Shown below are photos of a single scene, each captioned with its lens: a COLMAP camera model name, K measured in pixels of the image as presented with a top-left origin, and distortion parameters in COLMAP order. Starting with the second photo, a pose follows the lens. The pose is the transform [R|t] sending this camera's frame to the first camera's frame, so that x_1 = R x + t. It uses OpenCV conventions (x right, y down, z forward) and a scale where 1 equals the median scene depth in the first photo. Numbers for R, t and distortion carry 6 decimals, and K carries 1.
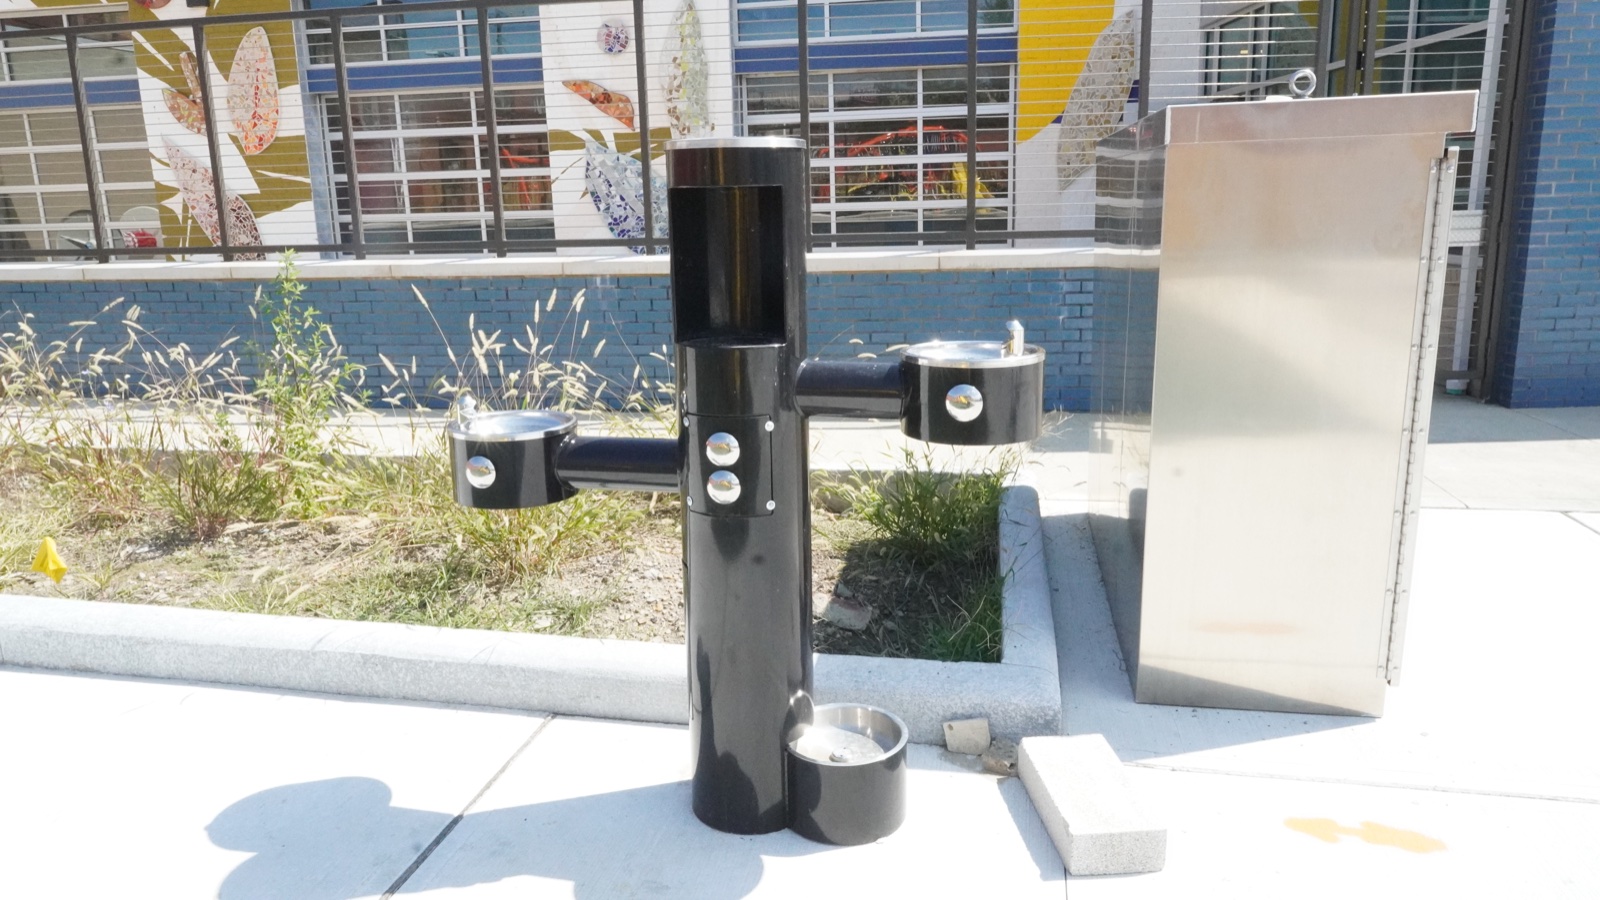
lens RADIAL K [[1098.5, 0, 799.7], [0, 1098.5, 447.3], [0, 0, 1]] dist [-0.005503, 0.003668]
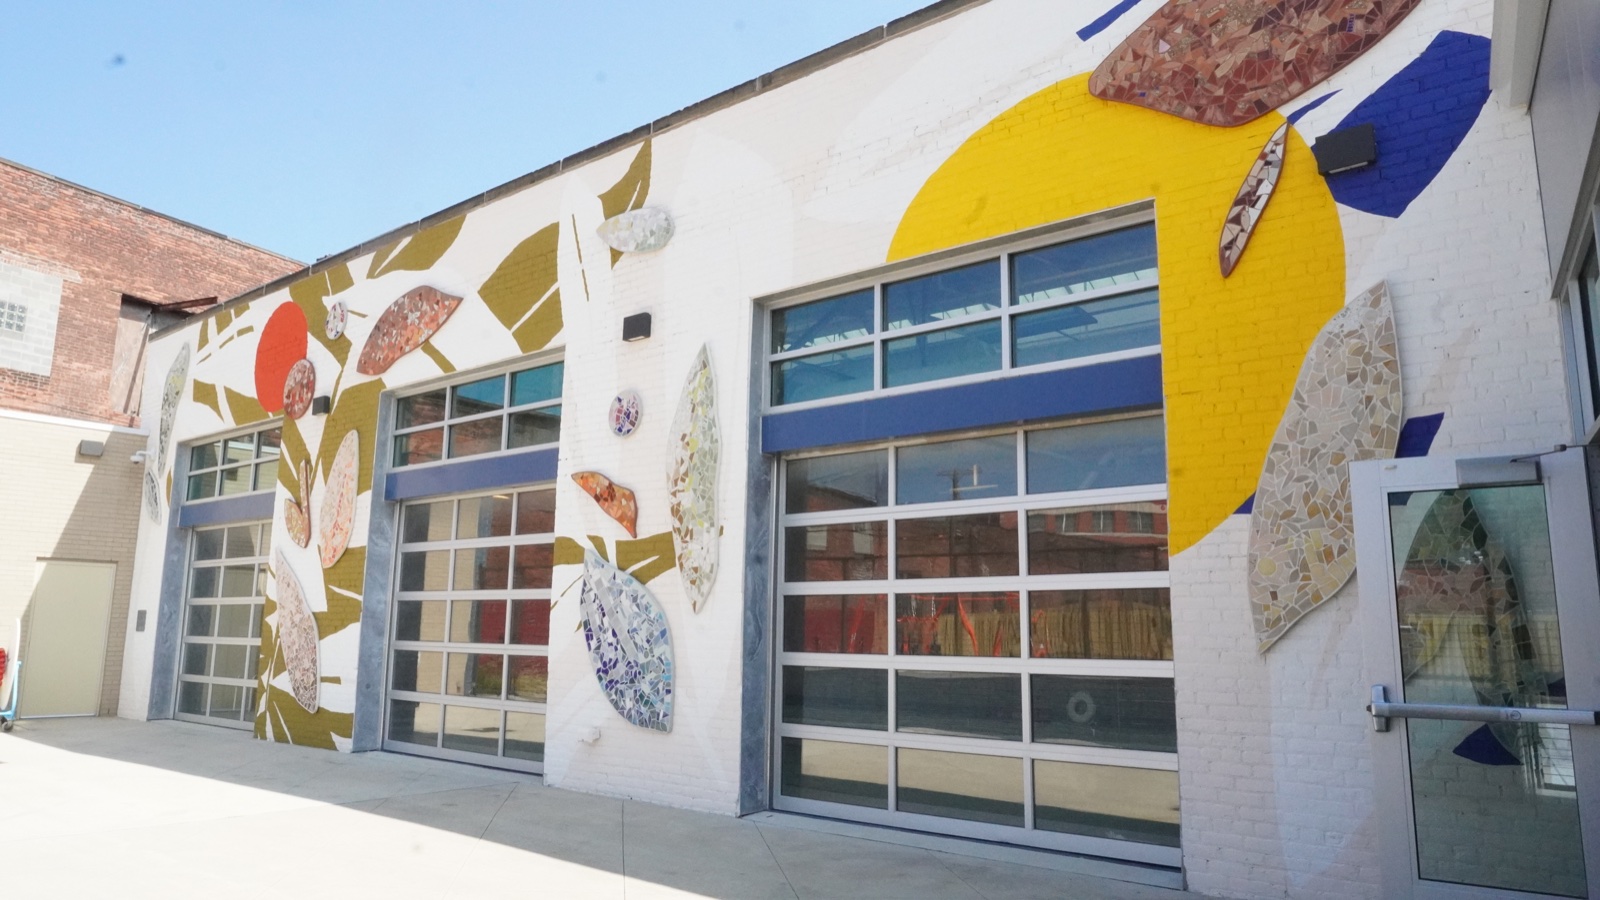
lens RADIAL K [[1098.5, 0, 797.6], [0, 1098.5, 449.0], [0, 0, 1]] dist [-0.005503, 0.003668]
pose [[0.874856, -0.041466, -0.482605, 0.273458], [-0.147002, 0.926610, -0.346098, -0.116146], [0.461538, 0.373729, 0.804555, 0.471494]]
